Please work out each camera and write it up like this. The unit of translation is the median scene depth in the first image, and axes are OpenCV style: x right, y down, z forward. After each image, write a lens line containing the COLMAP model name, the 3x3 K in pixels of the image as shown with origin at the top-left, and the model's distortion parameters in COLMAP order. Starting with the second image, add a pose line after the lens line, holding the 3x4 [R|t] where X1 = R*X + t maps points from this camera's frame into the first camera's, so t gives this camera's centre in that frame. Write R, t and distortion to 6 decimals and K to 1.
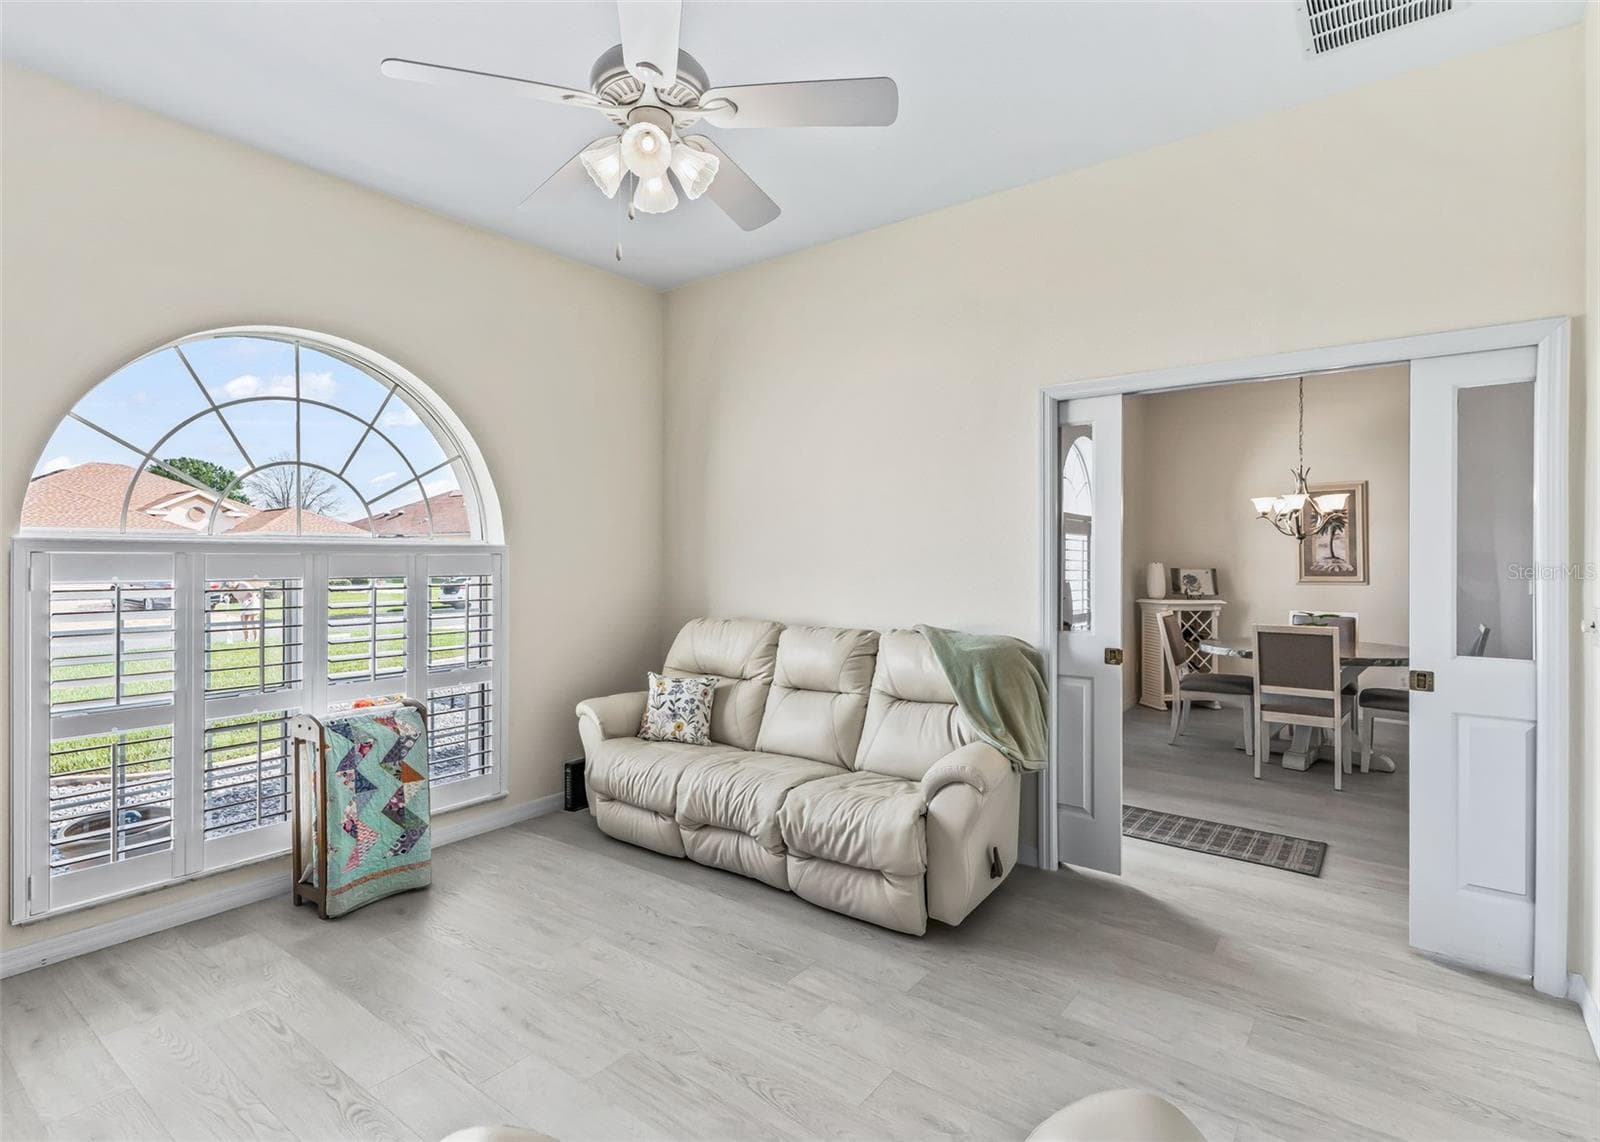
lens RADIAL K [[797.4, 0, 745.8], [0, 797.4, 555.2], [0, 0, 1]] dist [0.002972, -0.000157]
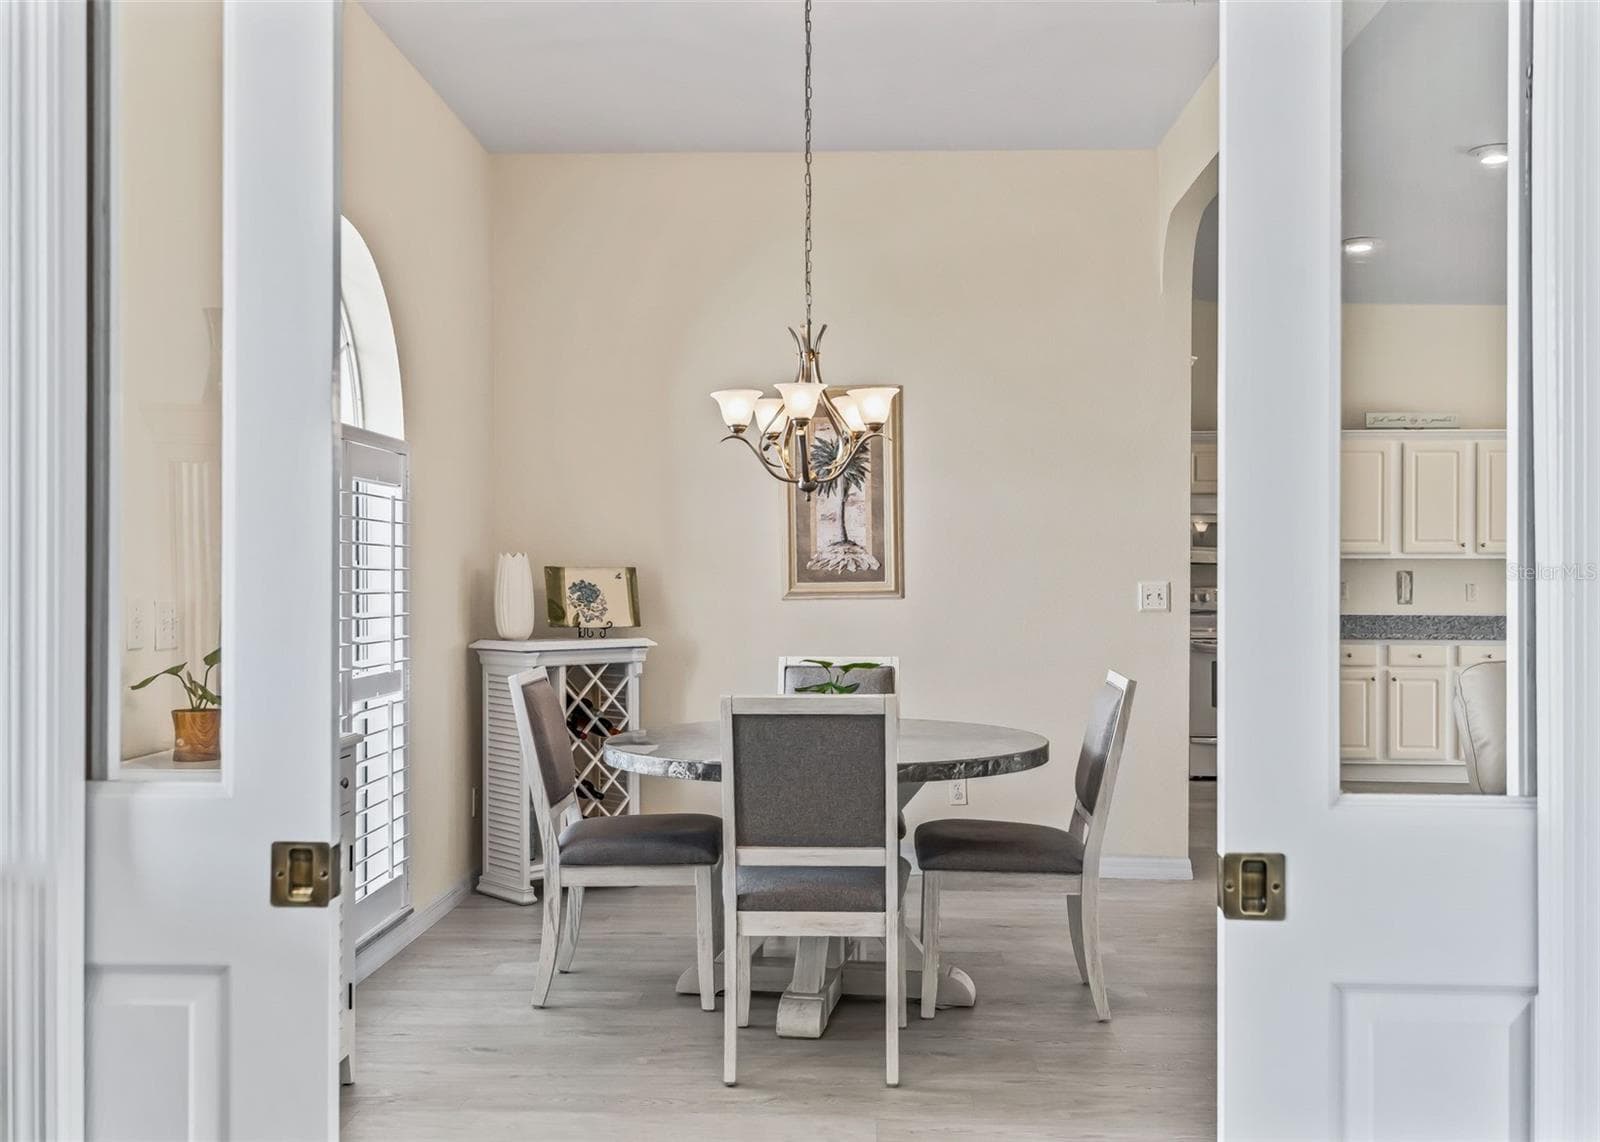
lens RADIAL K [[1349.8, 0, 756.6], [0, 1349.8, 572.7], [0, 0, 1]] dist [0.008728, -0.009689]
pose [[0.807526, -0.000262, 0.589832, 0.229855], [0.000648, 1.000000, -0.000444, 0.023165], [-0.589832, 0.000741, 0.807526, 0.405631]]
